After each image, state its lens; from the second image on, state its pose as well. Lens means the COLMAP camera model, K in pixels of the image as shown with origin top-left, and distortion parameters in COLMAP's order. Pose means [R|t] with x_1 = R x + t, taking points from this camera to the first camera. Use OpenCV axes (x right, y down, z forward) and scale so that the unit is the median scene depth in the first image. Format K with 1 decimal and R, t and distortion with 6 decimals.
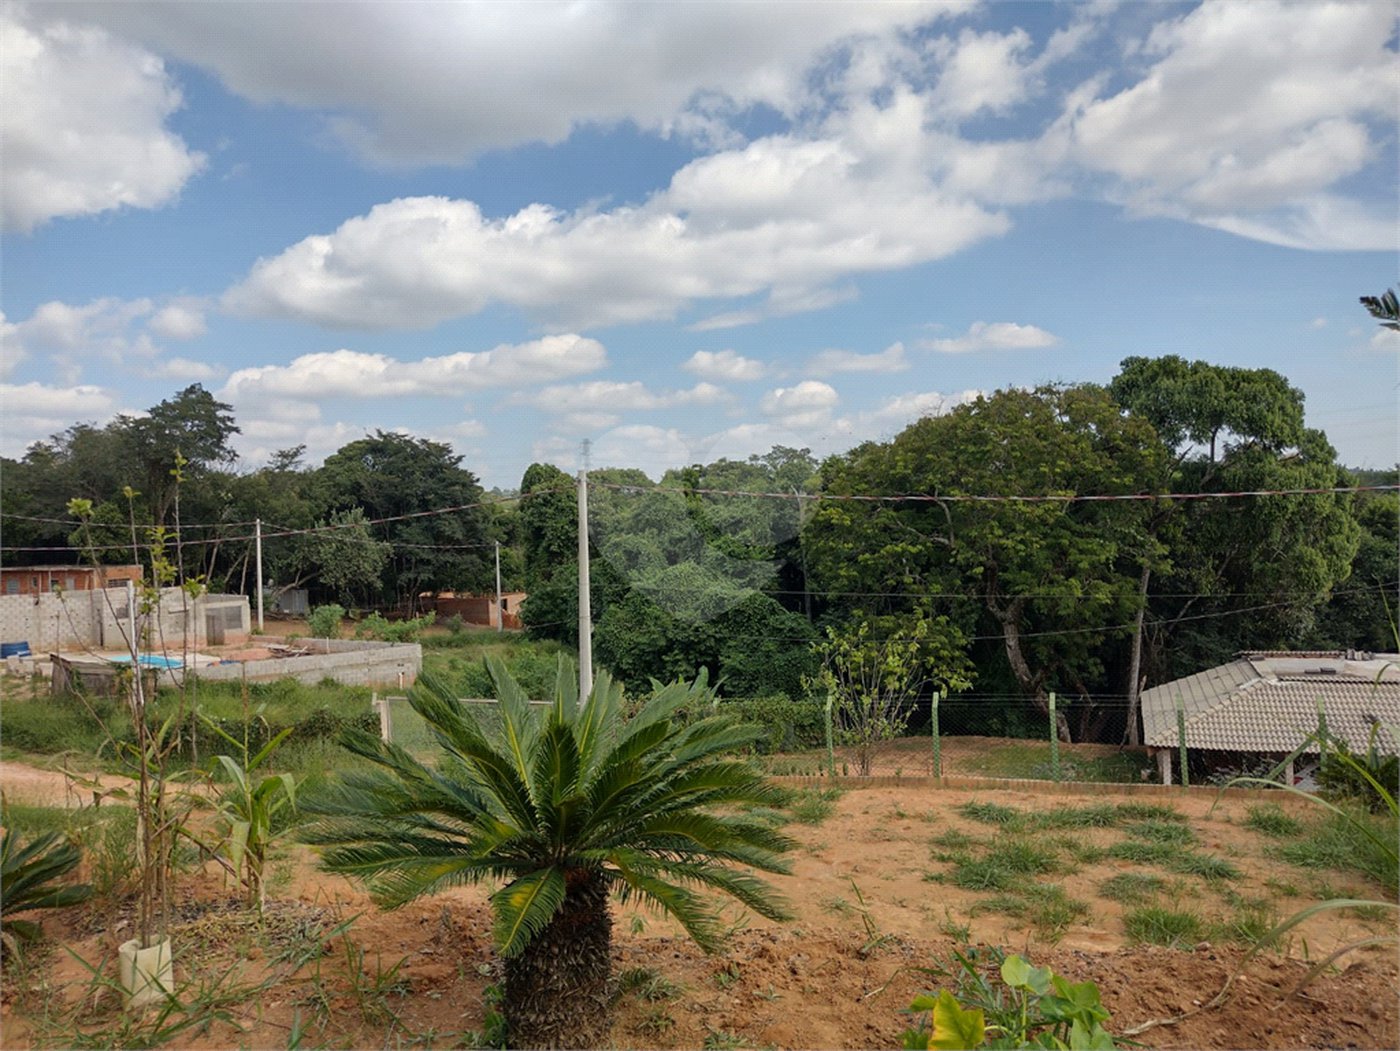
lens RADIAL K [[1036.1, 0, 705.1], [0, 1036.1, 526.0], [0, 0, 1]] dist [0.107133, -0.178121]
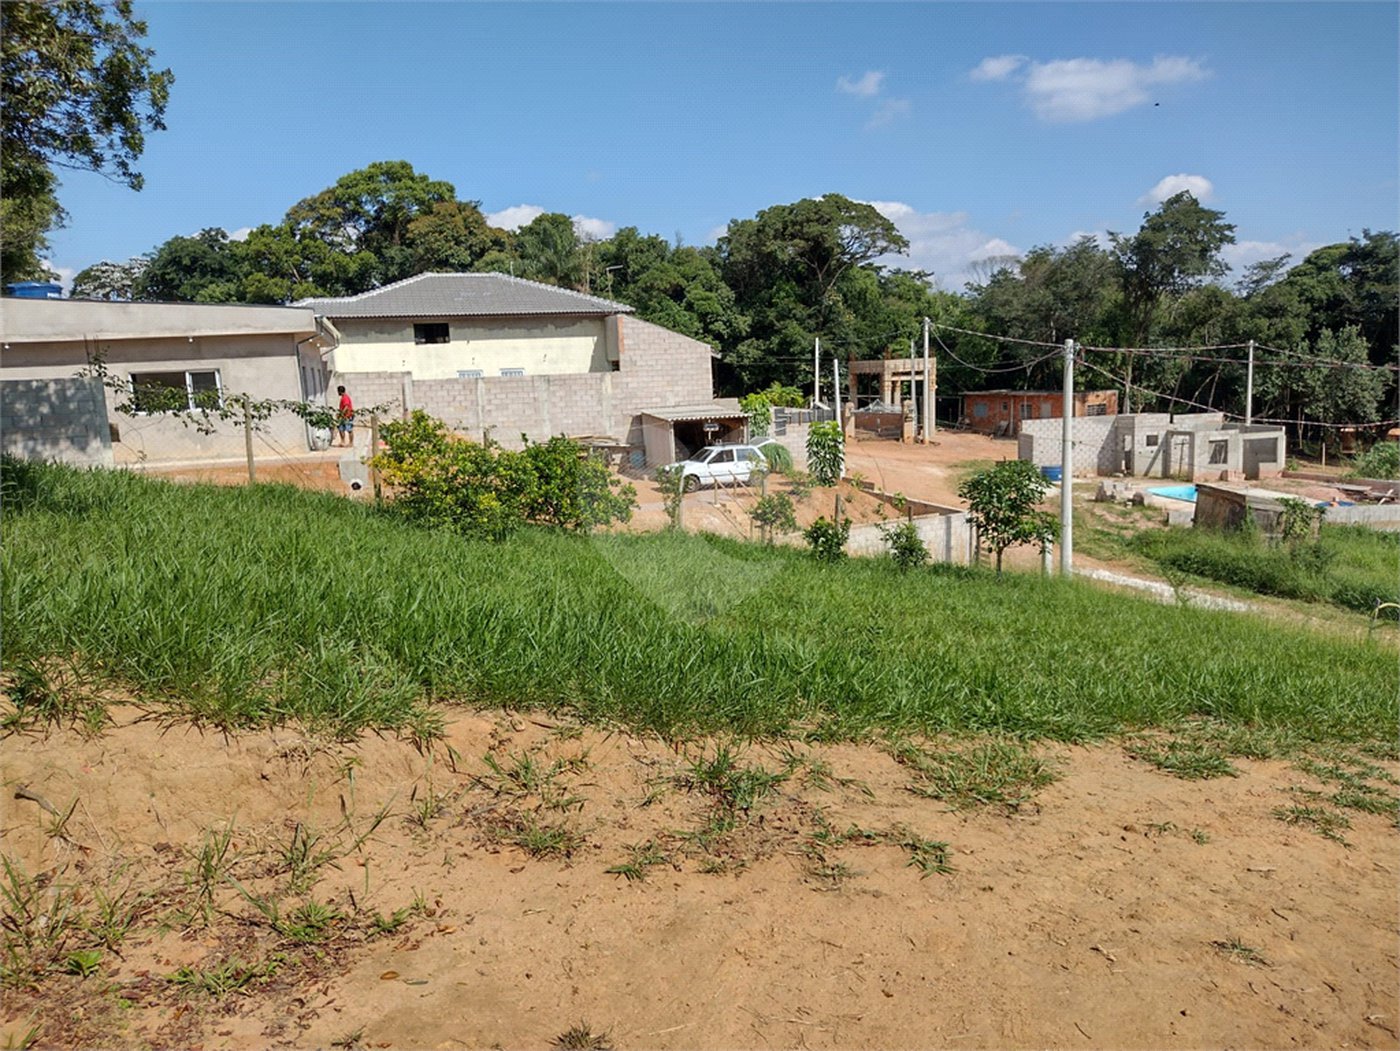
lens RADIAL K [[1036.1, 0, 705.1], [0, 1036.1, 526.0], [0, 0, 1]] dist [0.107133, -0.178121]
pose [[0.788389, 0.090616, -0.608466, -0.231914], [0.009495, 0.987182, 0.159318, 0.002369], [0.615104, -0.131382, 0.777423, -0.007054]]
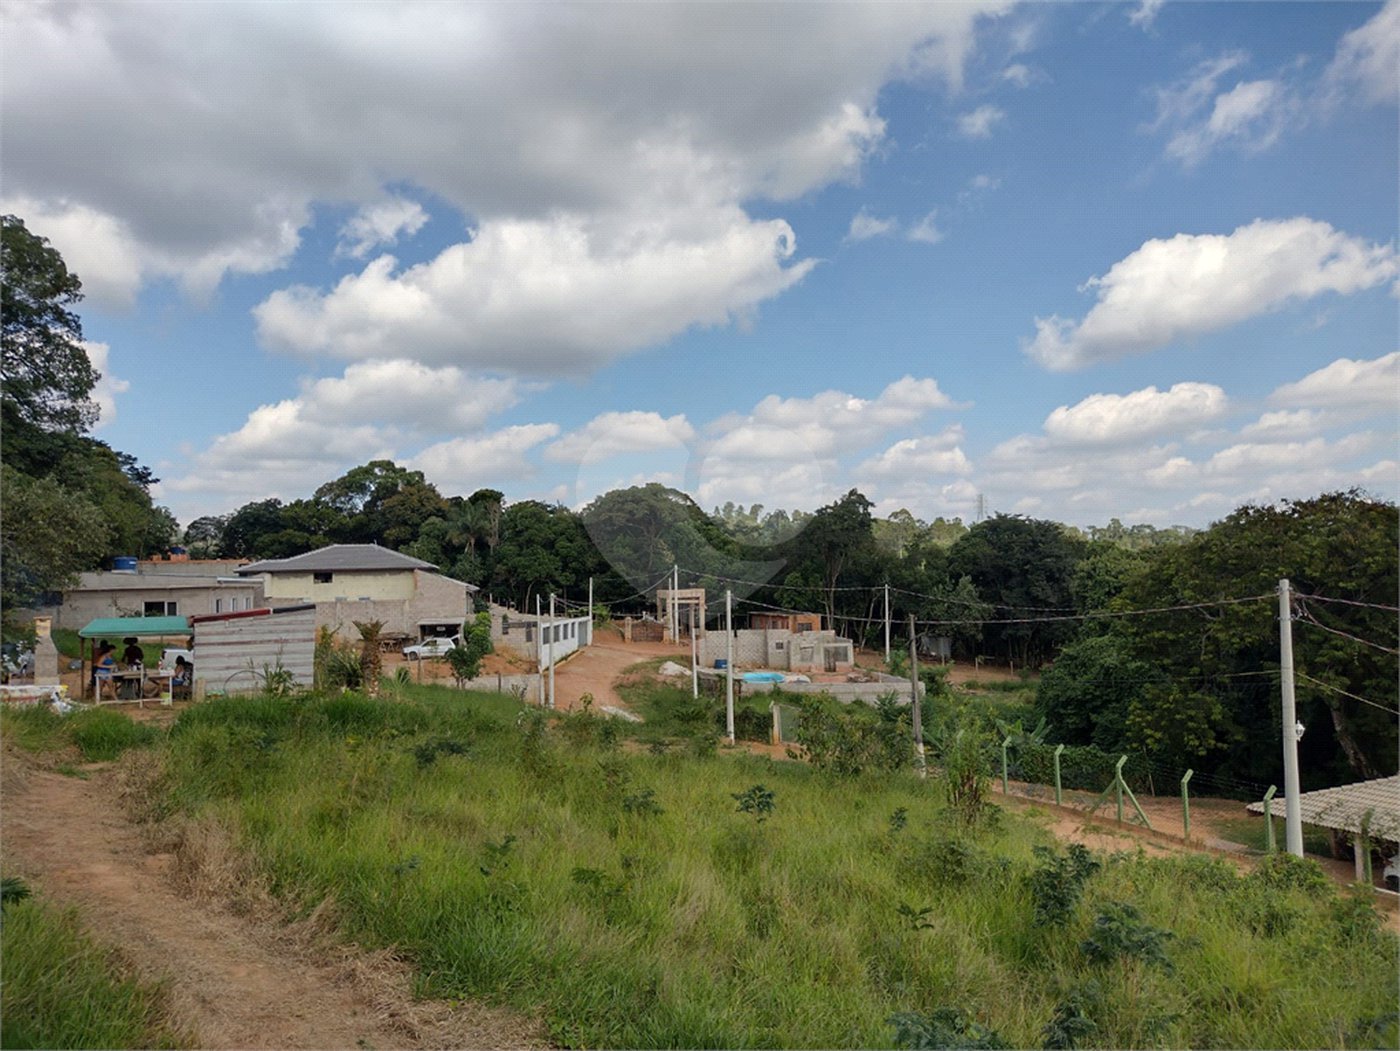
lens RADIAL K [[1036.1, 0, 705.1], [0, 1036.1, 526.0], [0, 0, 1]] dist [0.107133, -0.178121]
pose [[0.707480, -0.018598, -0.706489, 0.378438], [-0.011013, 0.999242, -0.037334, -0.030353], [0.706648, 0.034194, 0.706739, -0.144650]]
